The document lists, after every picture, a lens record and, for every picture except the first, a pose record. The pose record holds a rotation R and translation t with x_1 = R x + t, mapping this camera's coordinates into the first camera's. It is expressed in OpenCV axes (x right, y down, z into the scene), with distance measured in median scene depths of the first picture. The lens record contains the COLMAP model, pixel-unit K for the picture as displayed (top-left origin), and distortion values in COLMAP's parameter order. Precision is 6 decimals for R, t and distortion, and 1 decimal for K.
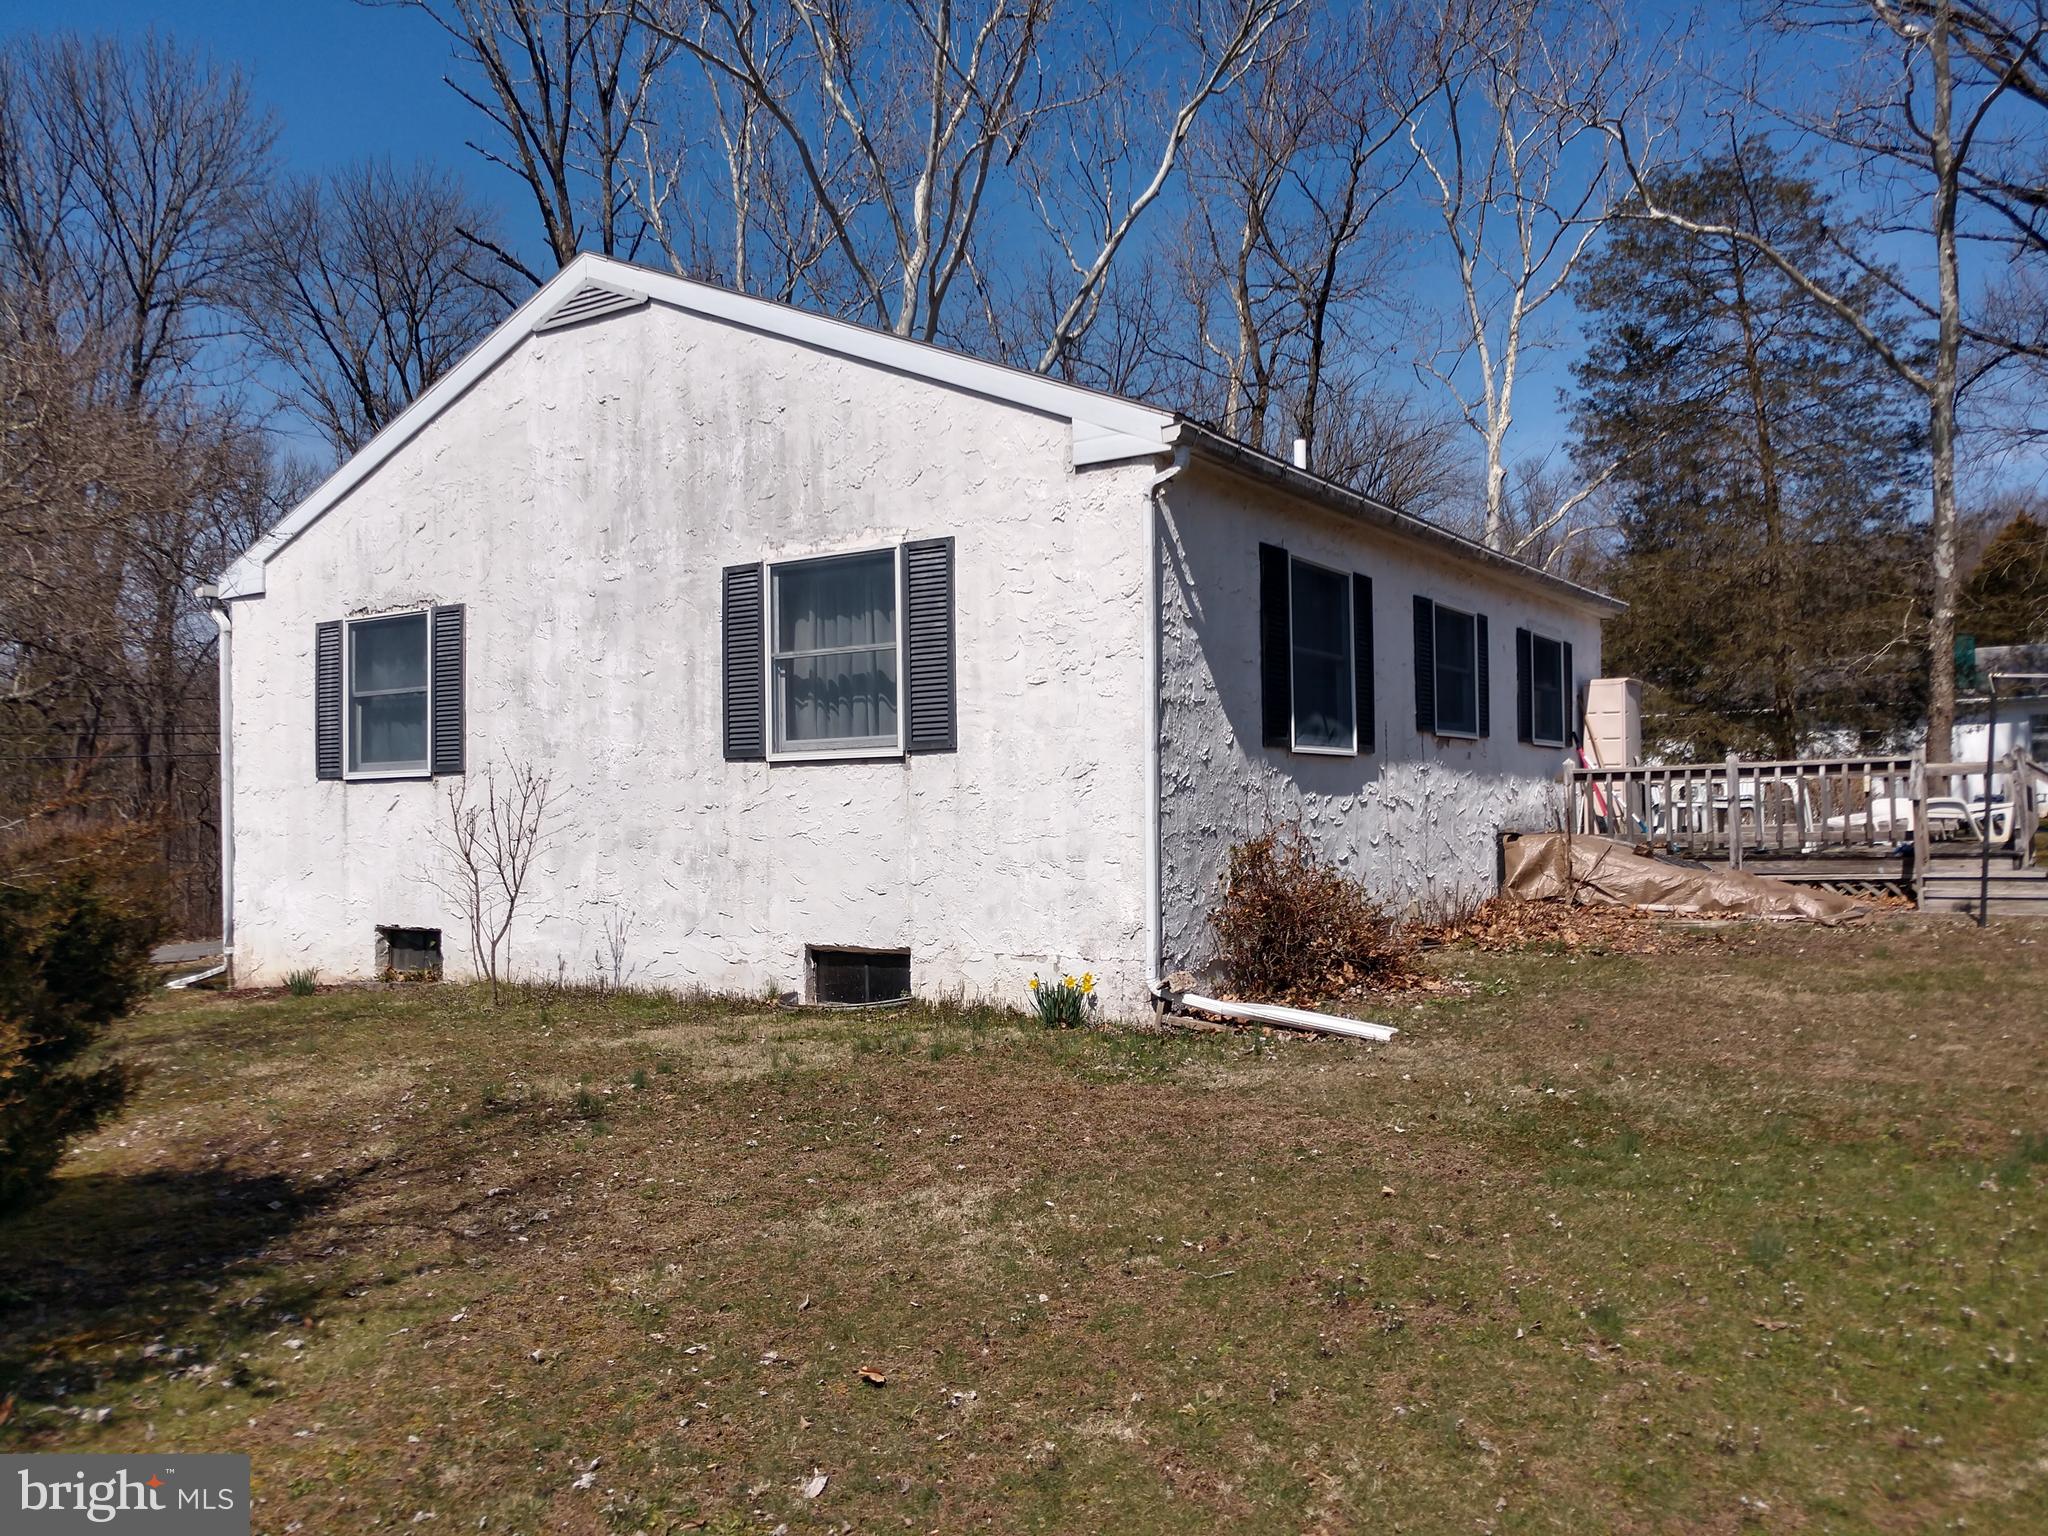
lens RADIAL K [[1524.2, 0, 1024.0], [0, 1524.2, 768.0], [0, 0, 1]] dist [0.013900, 0.000295]
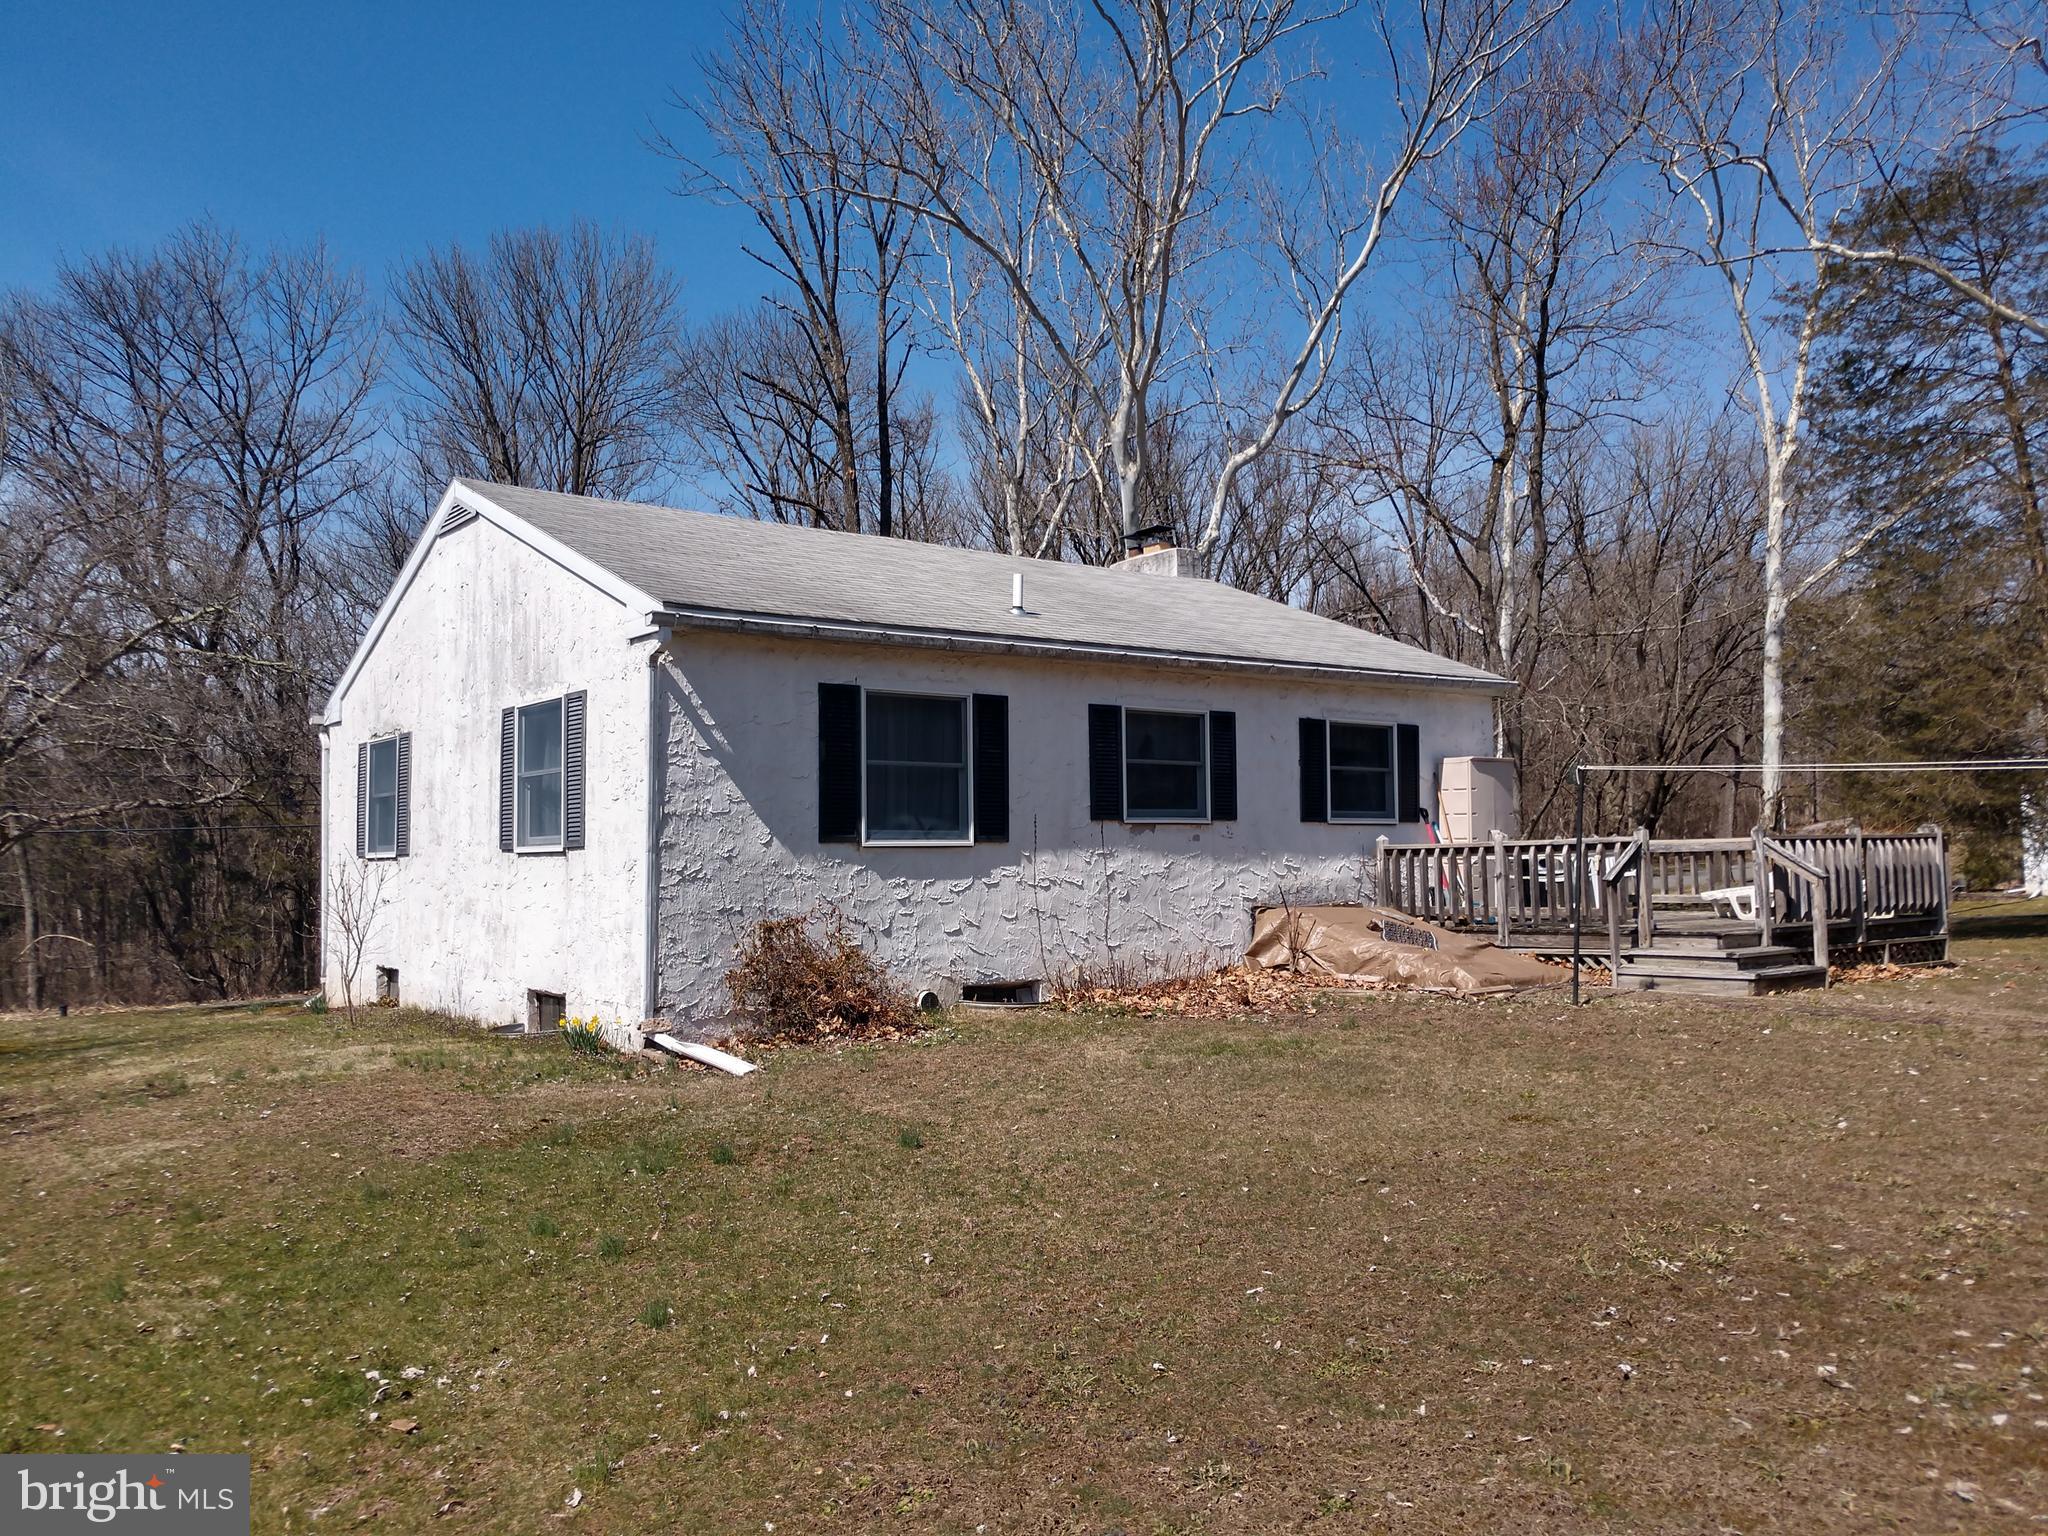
lens RADIAL K [[1524.2, 0, 1024.0], [0, 1524.2, 768.0], [0, 0, 1]] dist [0.013900, 0.000295]
pose [[0.947936, -0.016389, -0.318040, 0.571616], [0.007790, 0.999569, -0.028290, -0.031155], [0.318367, 0.024339, 0.947655, -0.120284]]
